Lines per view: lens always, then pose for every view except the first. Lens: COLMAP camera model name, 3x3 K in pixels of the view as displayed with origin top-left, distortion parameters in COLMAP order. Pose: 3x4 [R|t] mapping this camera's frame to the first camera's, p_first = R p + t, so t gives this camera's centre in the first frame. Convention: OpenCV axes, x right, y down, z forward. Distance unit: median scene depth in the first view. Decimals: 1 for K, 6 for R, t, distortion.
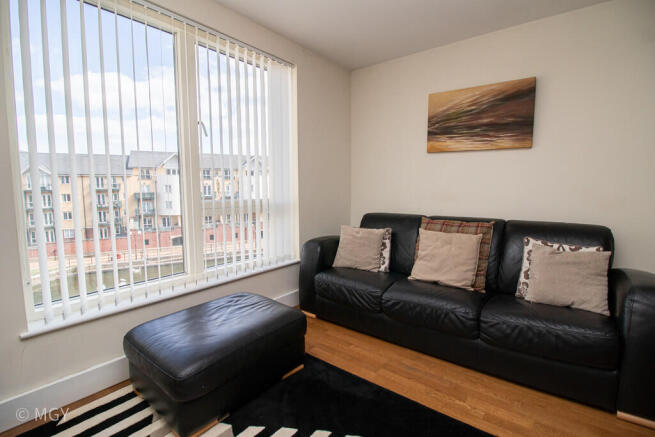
lens RADIAL K [[304.8, 0, 327.6], [0, 304.8, 211.3], [0, 0, 1]] dist [0.001159, -0.012621]
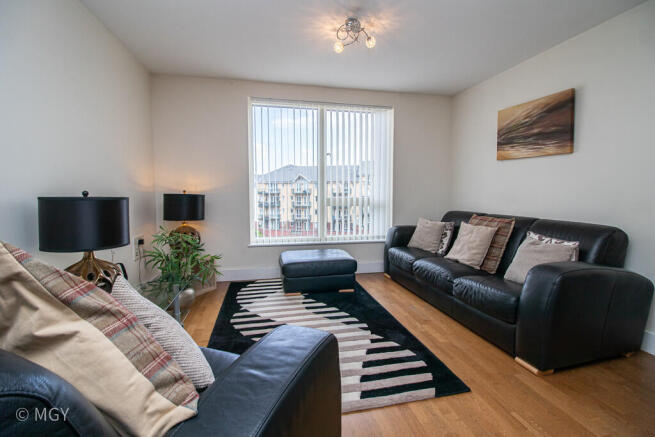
lens RADIAL K [[304.8, 0, 327.6], [0, 304.8, 211.3], [0, 0, 1]] dist [0.001159, -0.012621]
pose [[0.771615, 0.045700, -0.634446, 0.676734], [-0.054871, 0.998480, 0.005188, 0.036364], [0.633718, 0.030810, 0.772950, -0.356045]]
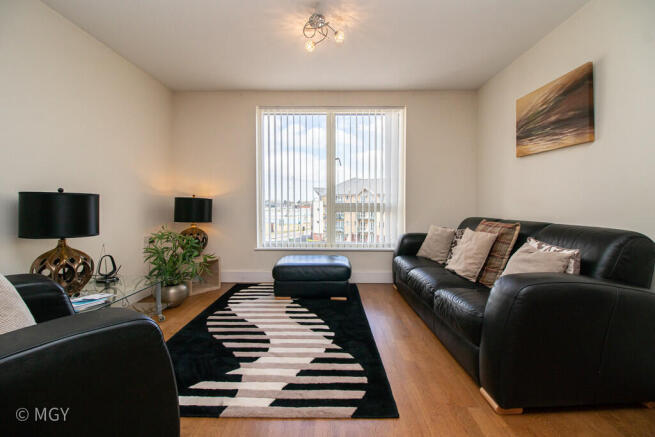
lens RADIAL K [[304.8, 0, 327.6], [0, 304.8, 211.3], [0, 0, 1]] dist [0.001159, -0.012621]
pose [[0.607583, 0.022117, -0.793948, 0.877615], [-0.067889, 0.997400, -0.024168, 0.057595], [0.791350, 0.068585, 0.607505, -0.095643]]
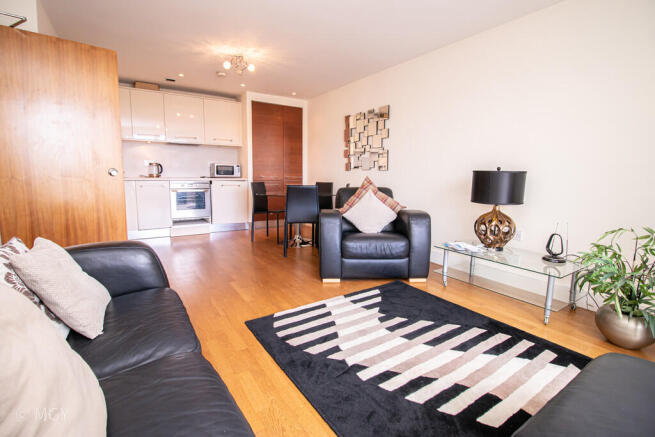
lens RADIAL K [[304.8, 0, 327.6], [0, 304.8, 211.3], [0, 0, 1]] dist [0.001159, -0.012621]
pose [[-0.949695, -0.048176, 0.309450, 0.042121], [0.014886, 0.980037, 0.198257, -0.044532], [-0.312823, 0.192890, -0.930019, 1.046105]]
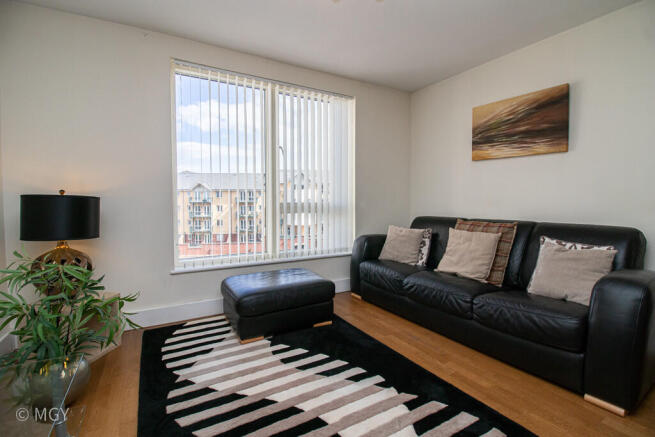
lens RADIAL K [[306.2, 0, 329.2], [0, 306.2, 210.2], [0, 0, 1]] dist [0.001507, -0.012683]
pose [[0.932149, 0.013869, -0.361809, 0.293906], [-0.031702, 0.998555, -0.043399, 0.053811], [0.360684, 0.051925, 0.931241, -0.217426]]
